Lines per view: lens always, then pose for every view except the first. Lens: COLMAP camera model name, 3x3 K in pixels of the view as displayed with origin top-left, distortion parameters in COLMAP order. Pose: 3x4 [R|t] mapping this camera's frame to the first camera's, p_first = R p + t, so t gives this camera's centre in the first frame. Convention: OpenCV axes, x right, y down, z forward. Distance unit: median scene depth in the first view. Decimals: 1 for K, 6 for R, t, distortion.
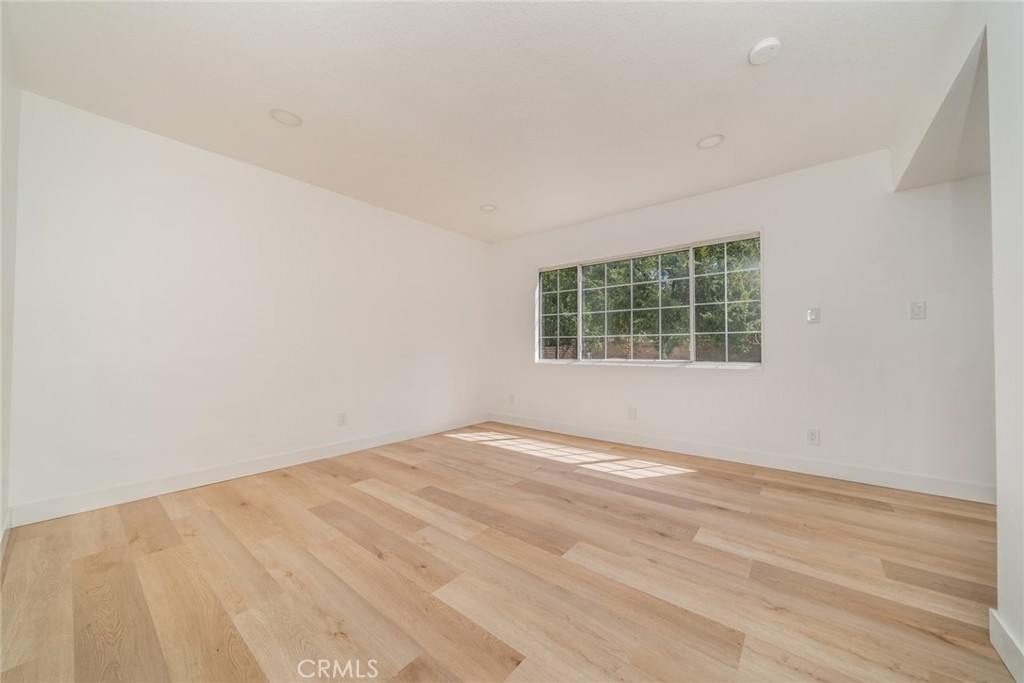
lens RADIAL K [[349.0, 0, 507.1], [0, 349.0, 343.5], [0, 0, 1]] dist [-0.007354, 0.000004]
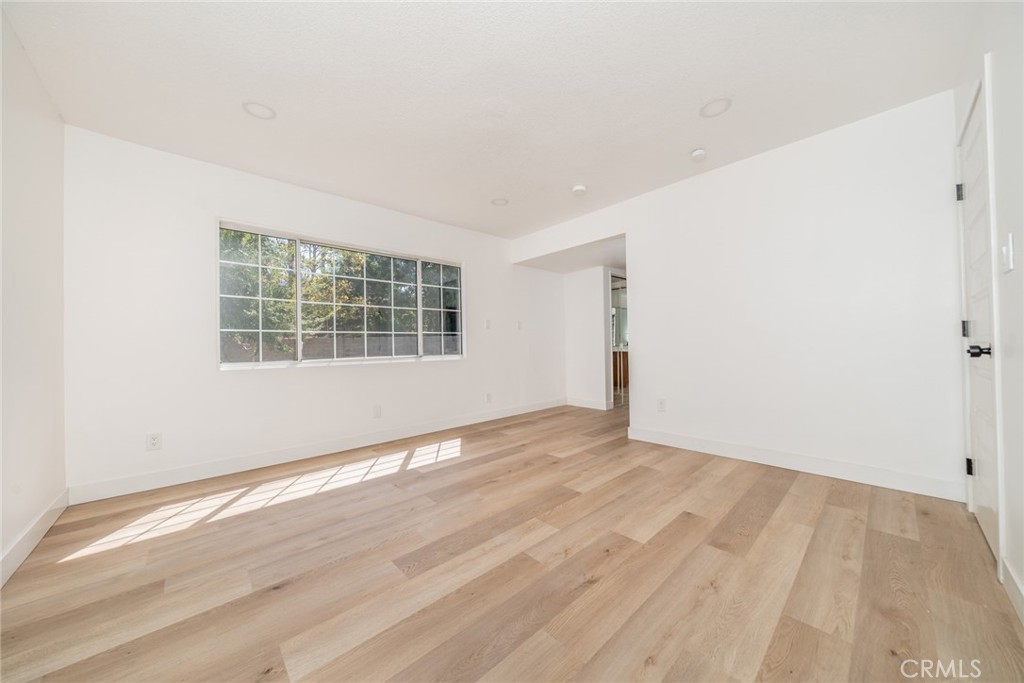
lens RADIAL K [[349.0, 0, 507.1], [0, 349.0, 343.5], [0, 0, 1]] dist [-0.007354, 0.000004]
pose [[0.164506, 0.001719, 0.986375, -0.803961], [0.001934, 0.999996, -0.002065, 0.016469], [-0.986374, 0.002247, 0.164502, 0.688340]]
